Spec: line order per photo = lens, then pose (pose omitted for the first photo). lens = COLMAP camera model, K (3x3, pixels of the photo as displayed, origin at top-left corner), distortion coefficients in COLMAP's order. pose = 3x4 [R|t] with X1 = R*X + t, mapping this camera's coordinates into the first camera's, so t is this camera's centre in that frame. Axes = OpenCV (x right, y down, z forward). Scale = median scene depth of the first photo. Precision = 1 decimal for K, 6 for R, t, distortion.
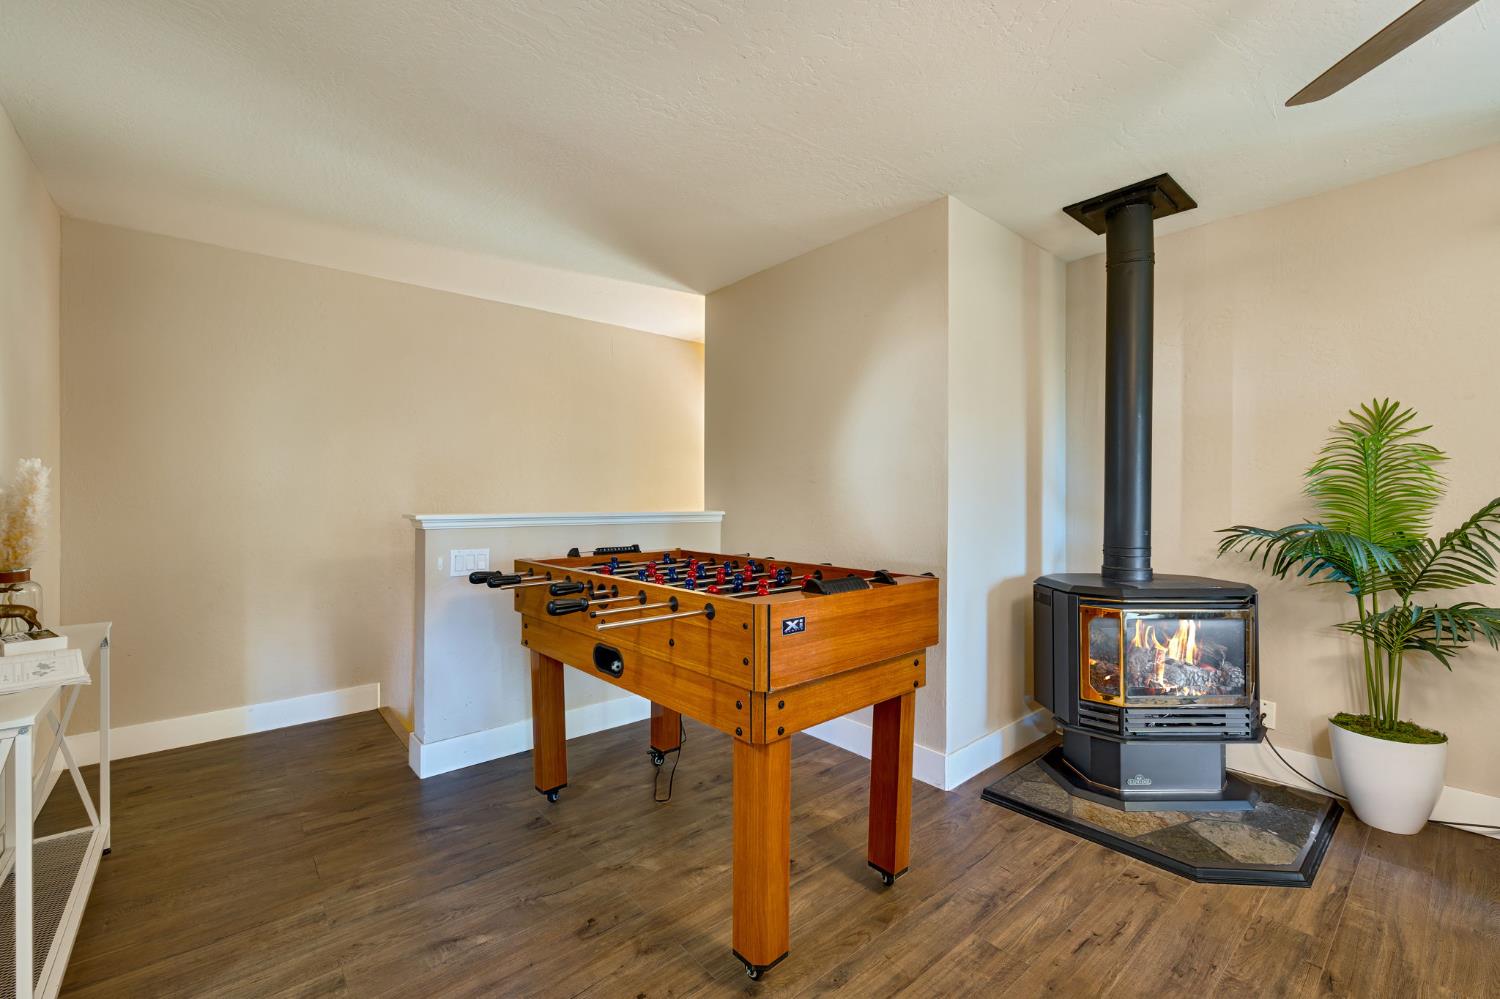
lens RADIAL K [[651.0, 0, 758.3], [0, 651.0, 495.5], [0, 0, 1]] dist [0.000675, 0.000165]
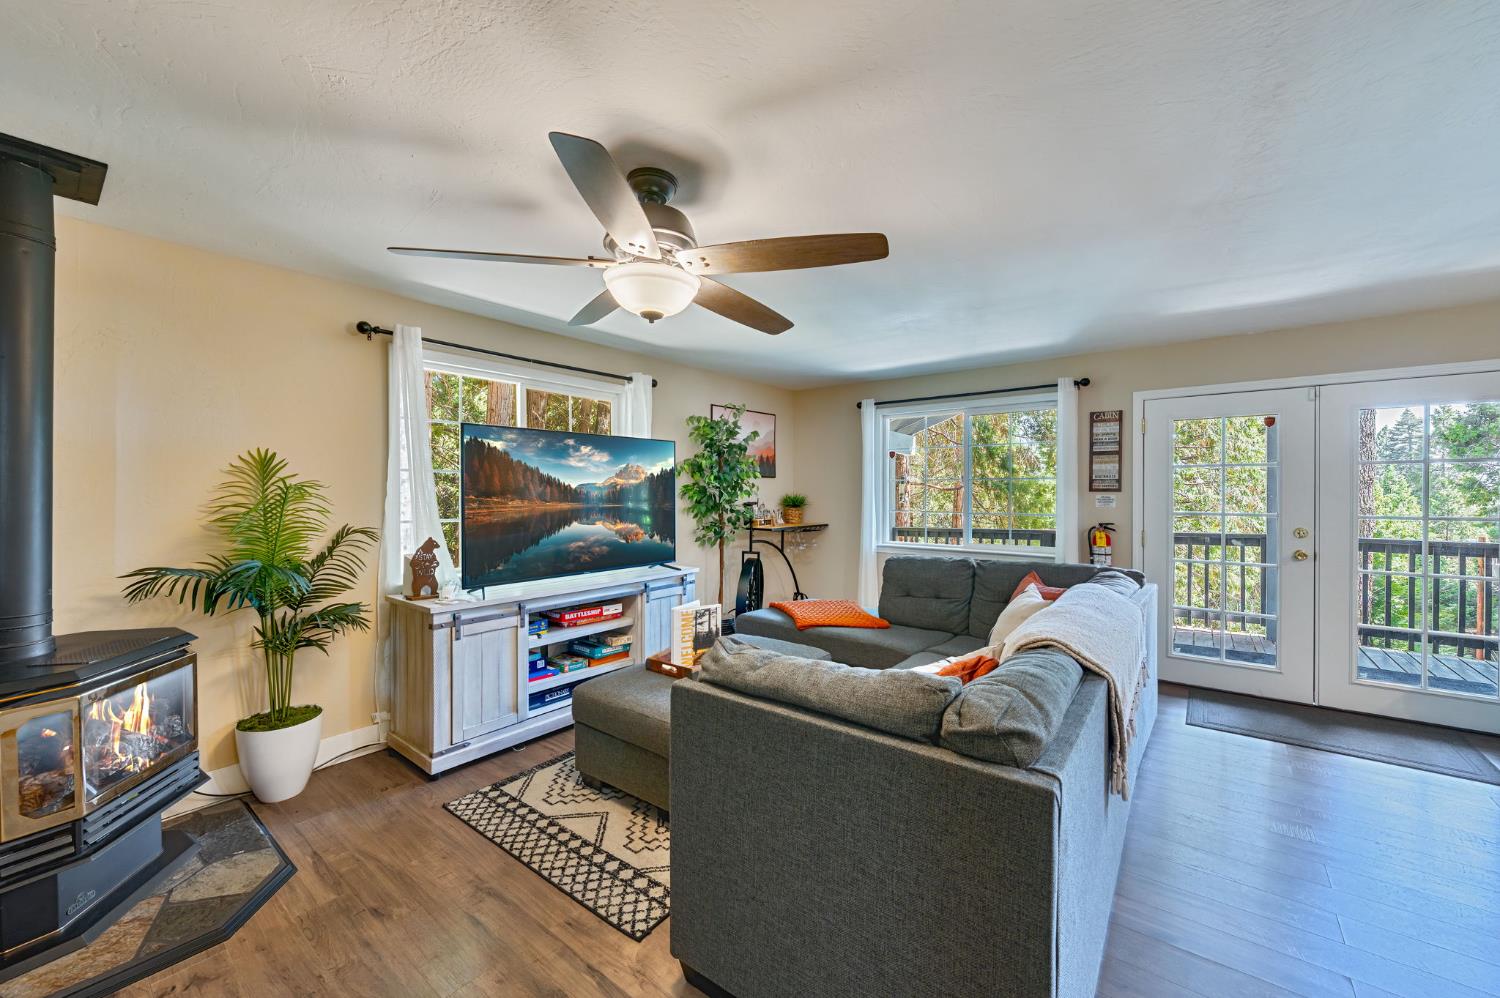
lens RADIAL K [[580.3, 0, 755.2], [0, 580.3, 494.9], [0, 0, 1]] dist [0.001978, 0.000203]
pose [[-0.194090, -0.006220, 0.980964, -0.292806], [-0.000690, 0.999981, 0.006204, -0.073629], [-0.980984, 0.000528, -0.194090, 0.331629]]
